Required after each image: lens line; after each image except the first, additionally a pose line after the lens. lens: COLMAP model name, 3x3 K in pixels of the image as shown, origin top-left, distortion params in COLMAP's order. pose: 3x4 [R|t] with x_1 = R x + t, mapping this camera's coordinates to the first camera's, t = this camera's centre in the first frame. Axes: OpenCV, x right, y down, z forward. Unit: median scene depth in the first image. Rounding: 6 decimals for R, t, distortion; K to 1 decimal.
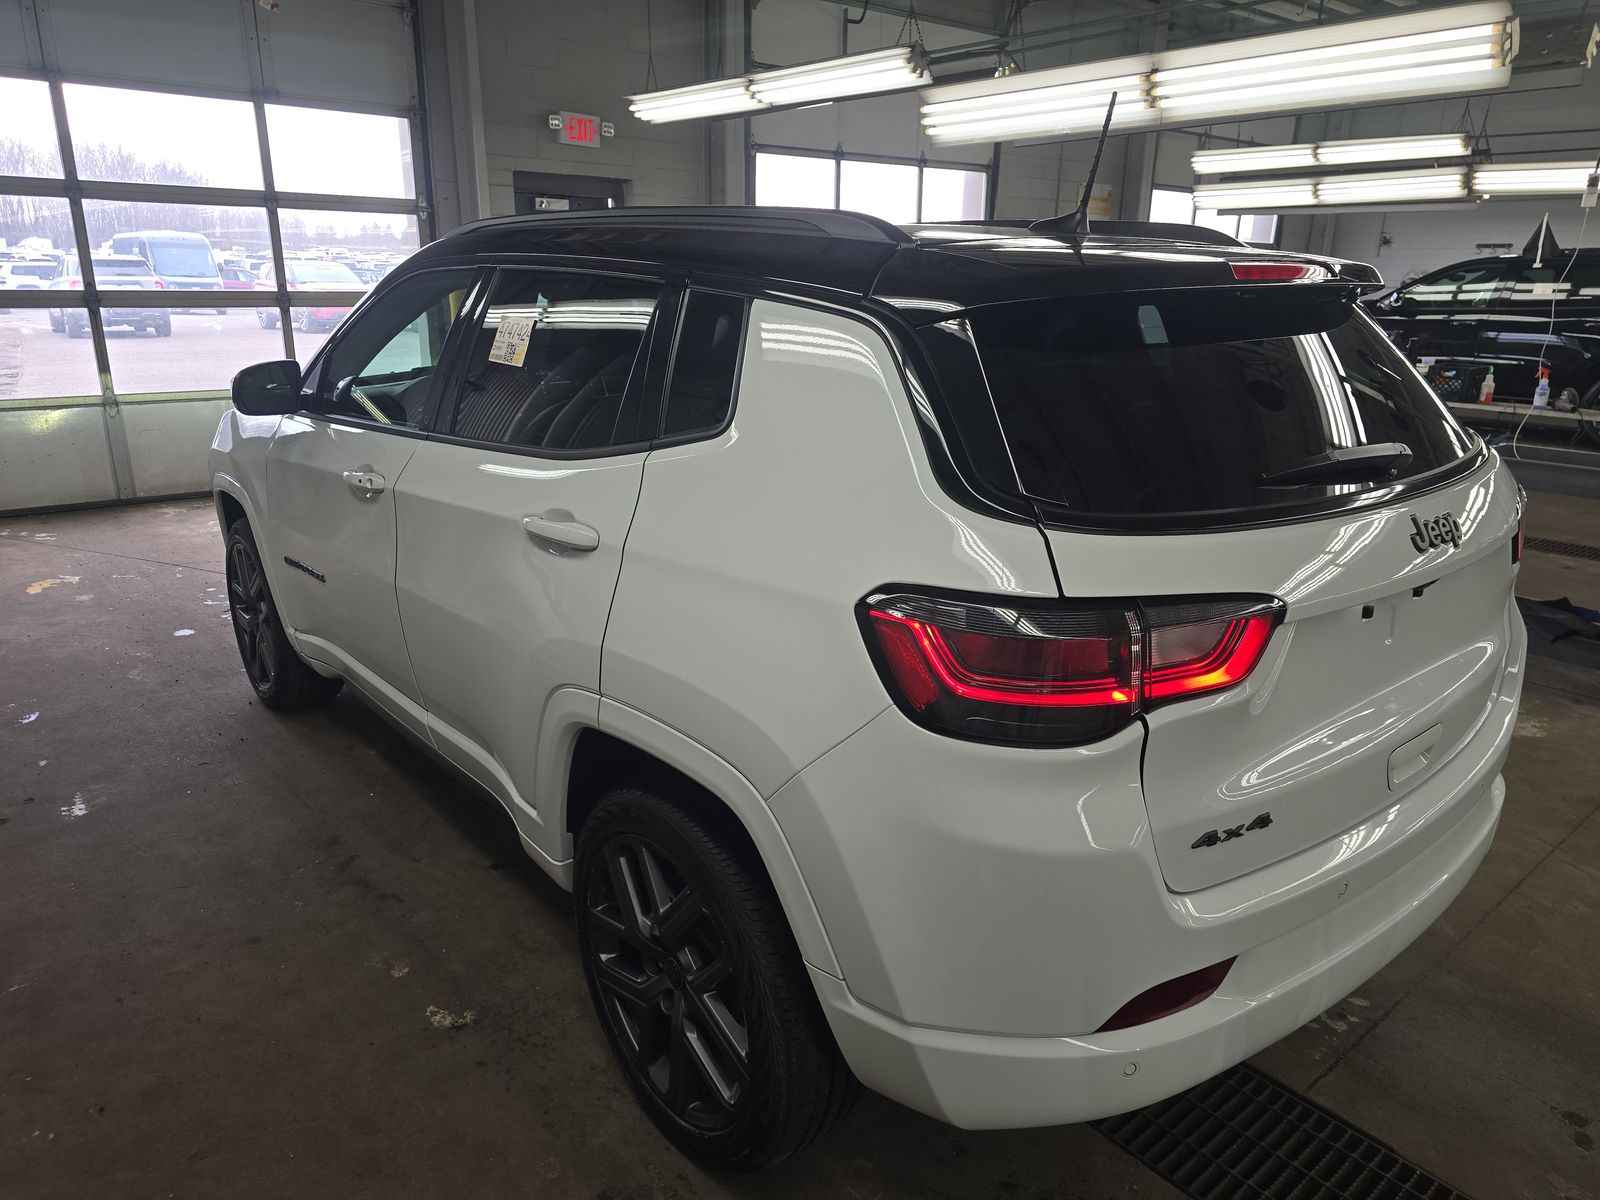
lens RADIAL K [[1080.6, 0, 797.2], [0, 1080.6, 598.0], [0, 0, 1]] dist [0.045610, -0.041287]
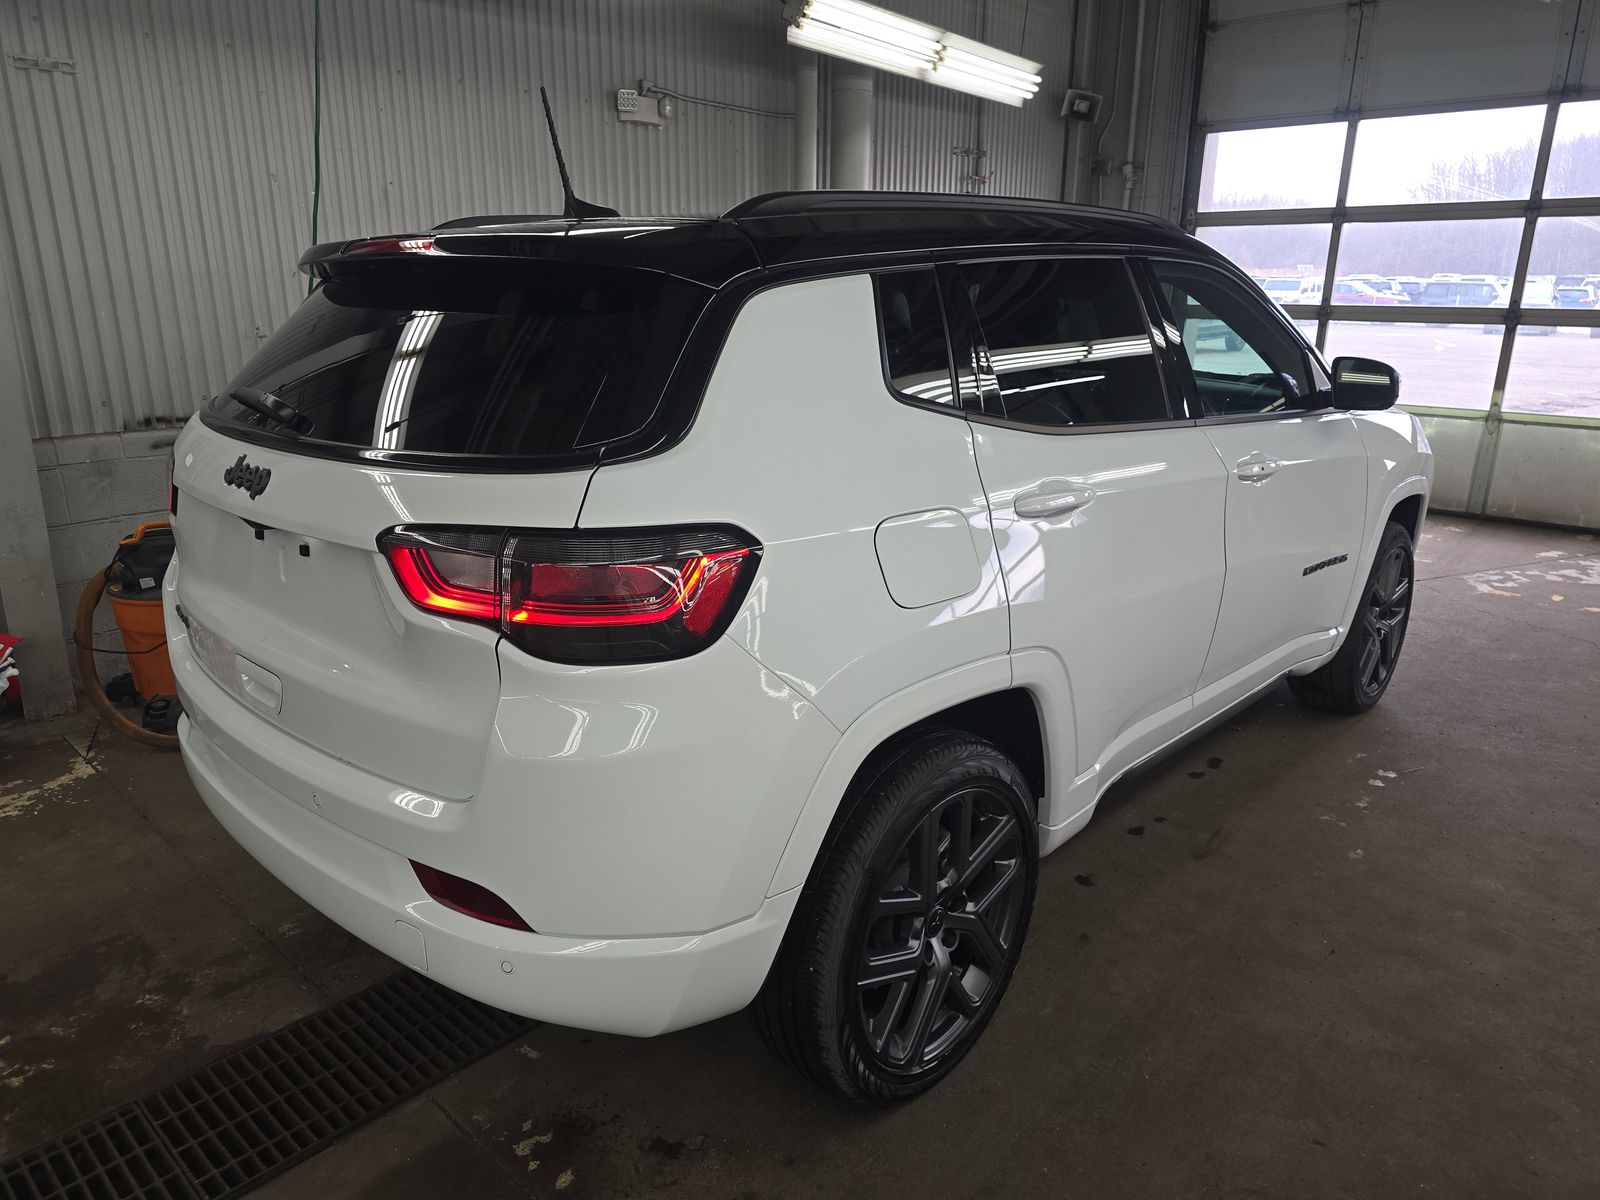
lens RADIAL K [[1080.6, 0, 797.2], [0, 1080.6, 598.0], [0, 0, 1]] dist [0.045610, -0.041287]
pose [[0.126460, 0.261361, -0.956921, 0.410693], [-0.284507, 0.933694, 0.217418, -0.081243], [0.950297, 0.244756, 0.192434, 0.312810]]
